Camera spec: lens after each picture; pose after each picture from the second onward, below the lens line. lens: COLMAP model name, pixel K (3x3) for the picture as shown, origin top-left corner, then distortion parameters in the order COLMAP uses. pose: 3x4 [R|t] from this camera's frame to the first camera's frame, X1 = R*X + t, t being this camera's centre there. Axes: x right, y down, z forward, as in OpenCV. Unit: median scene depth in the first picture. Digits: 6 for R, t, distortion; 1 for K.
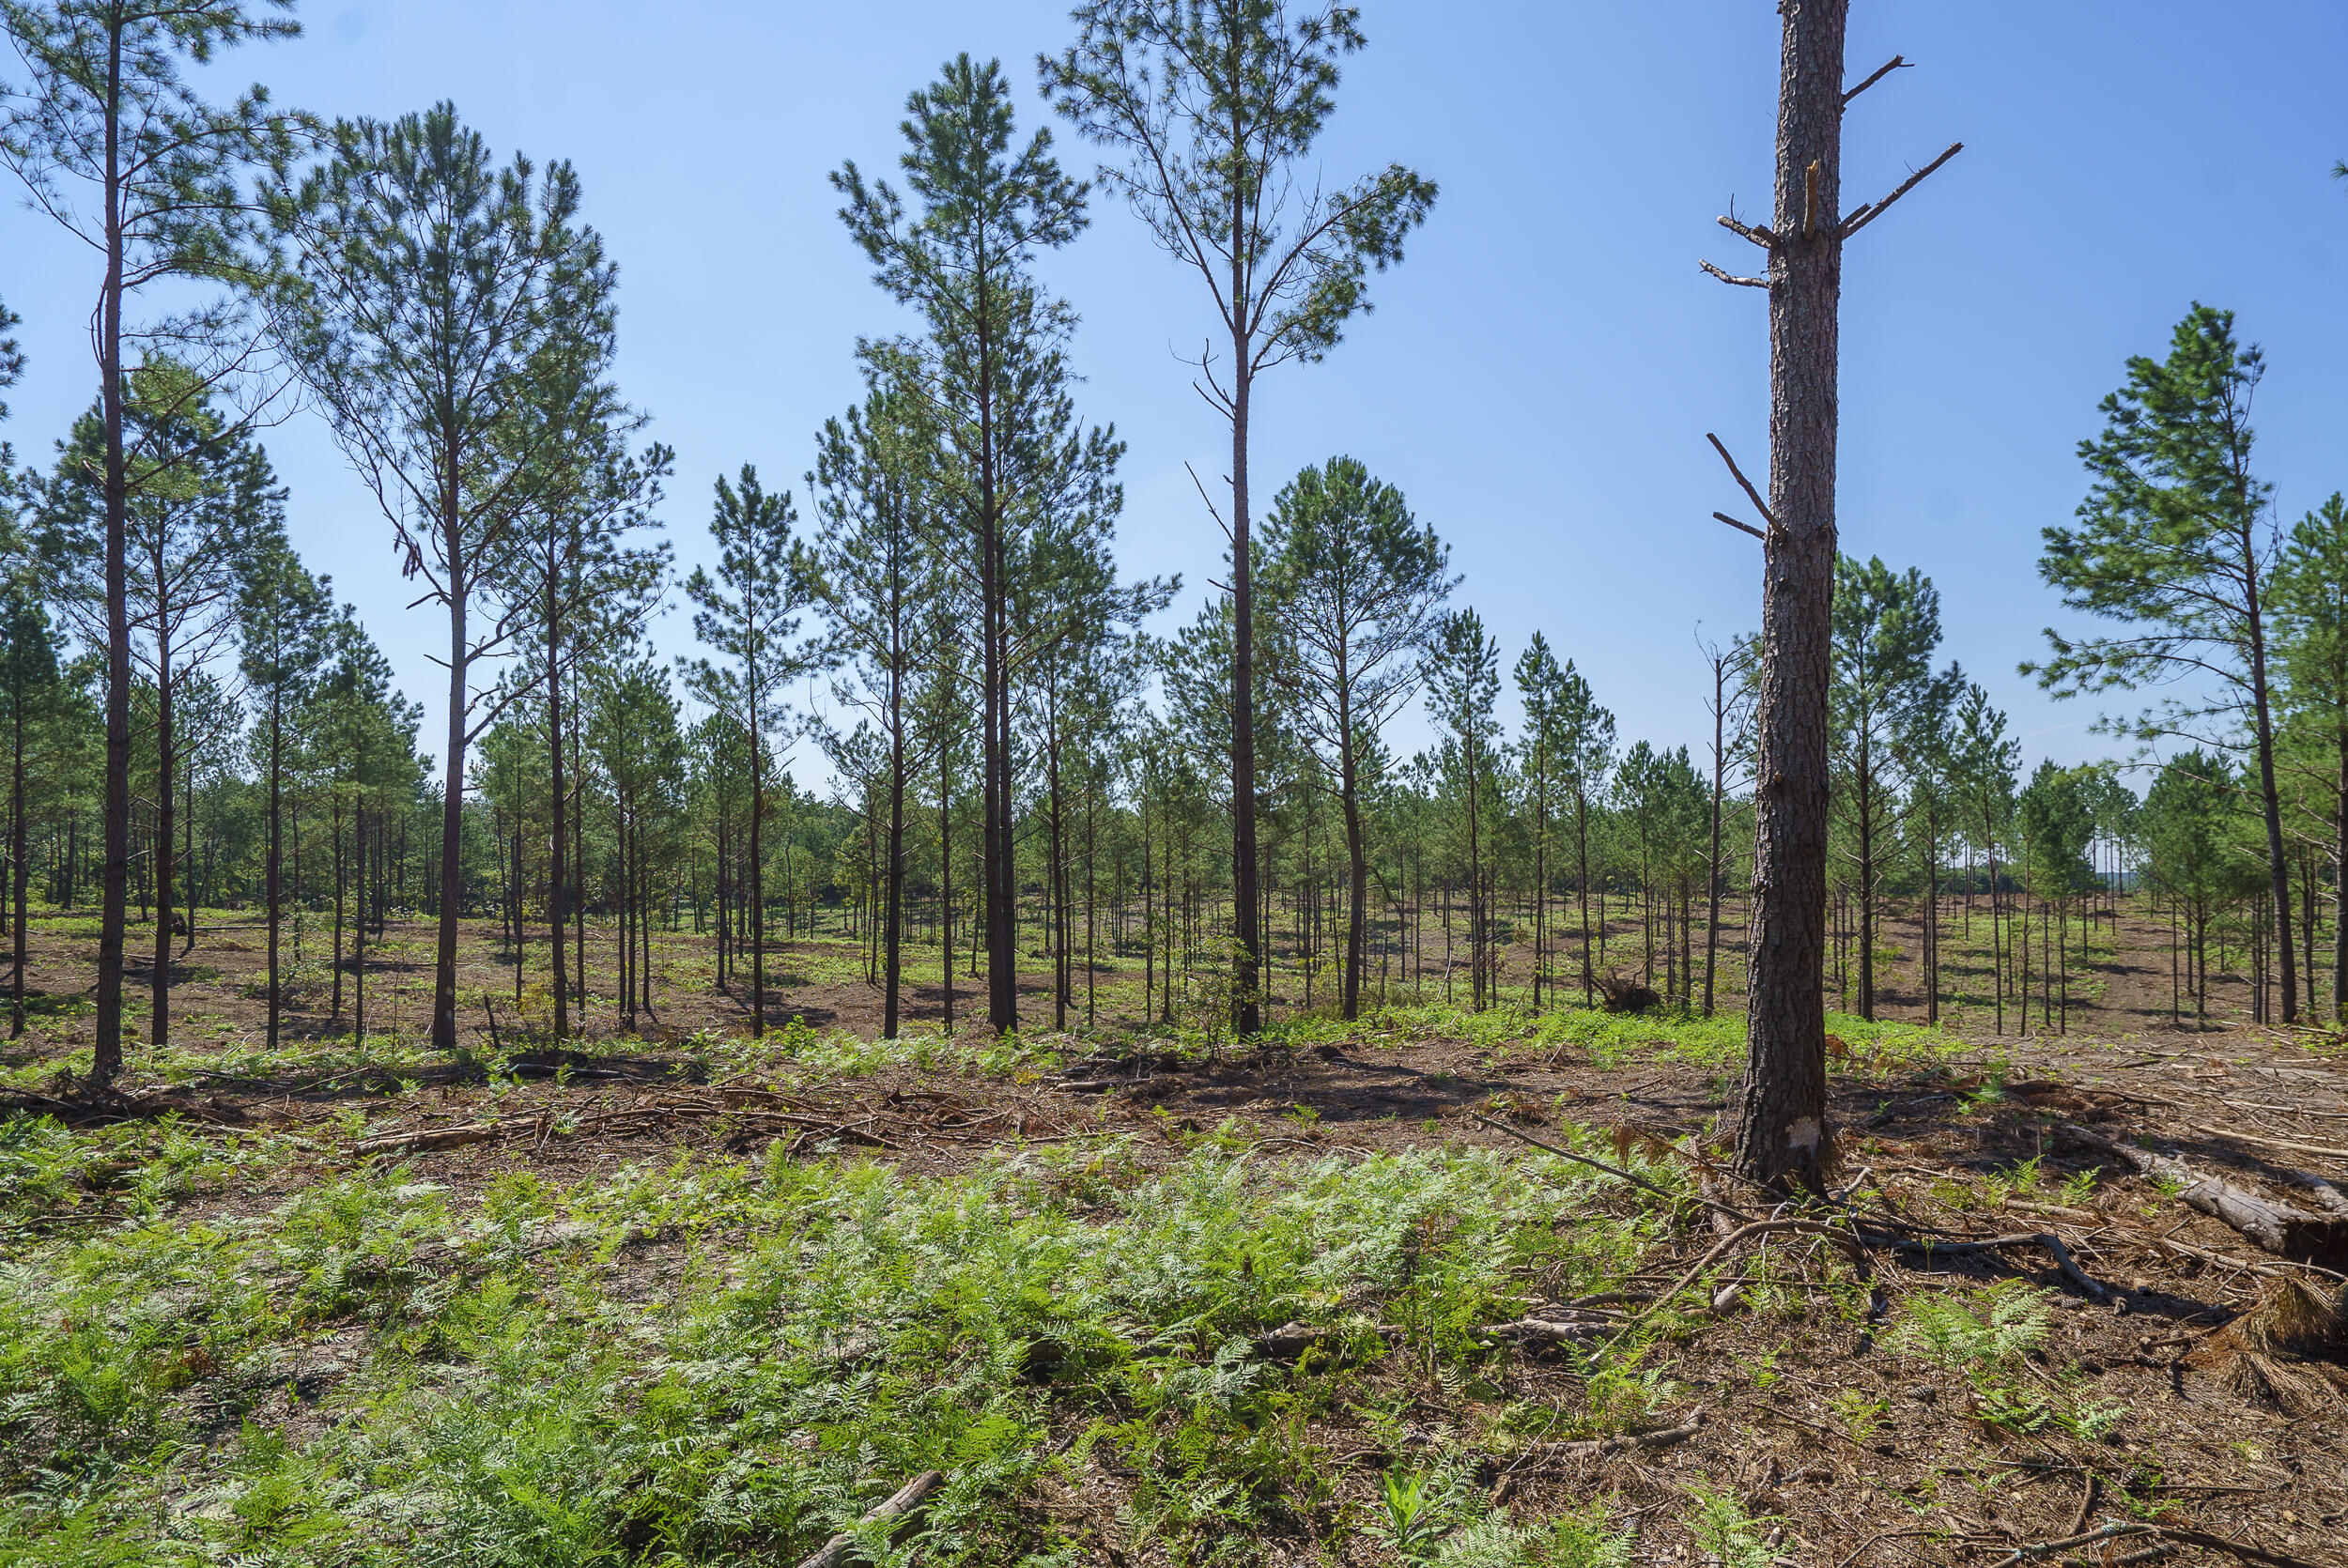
lens RADIAL K [[1434.8, 0, 1122.8], [0, 1434.8, 845.9], [0, 0, 1]] dist [0.042350, -0.018371]
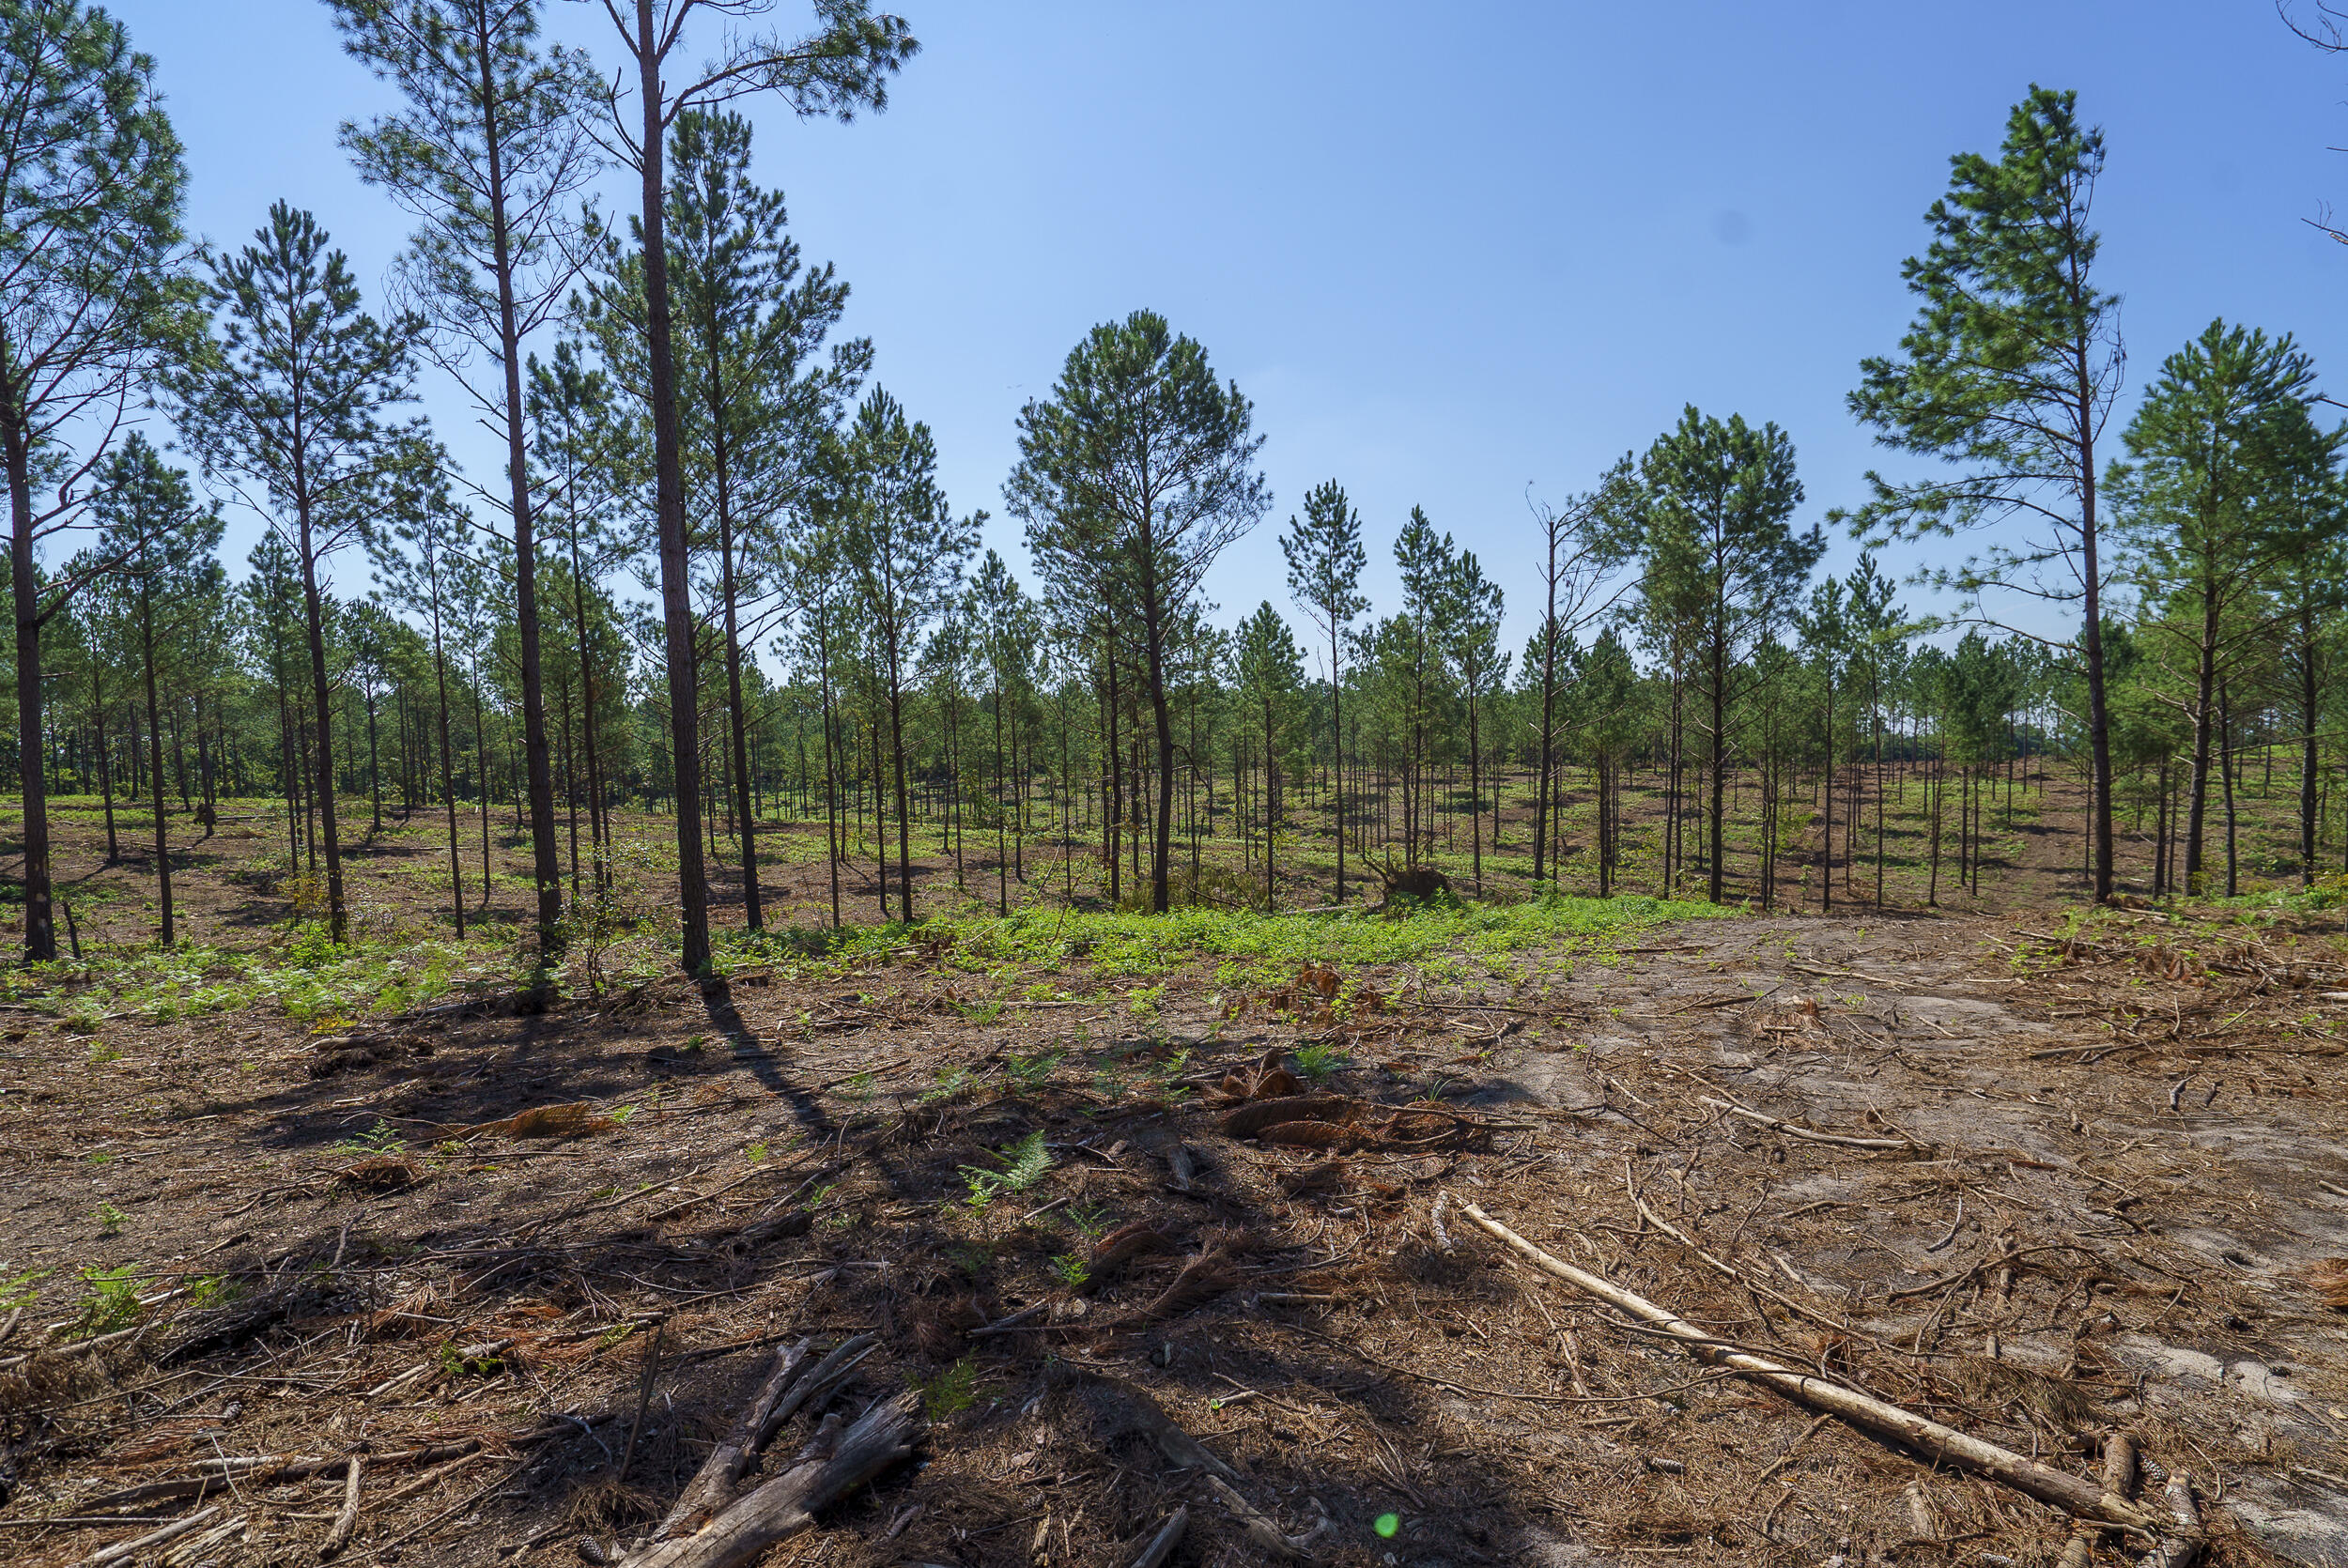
lens RADIAL K [[1270.5, 0, 1138.7], [0, 1270.5, 803.5], [0, 0, 1]] dist [0.019918, 0.008544]
pose [[0.999322, -0.014400, -0.033892, 0.168549], [0.016359, 0.998168, 0.058247, 0.003167], [0.032991, -0.058762, 0.997727, 0.141654]]
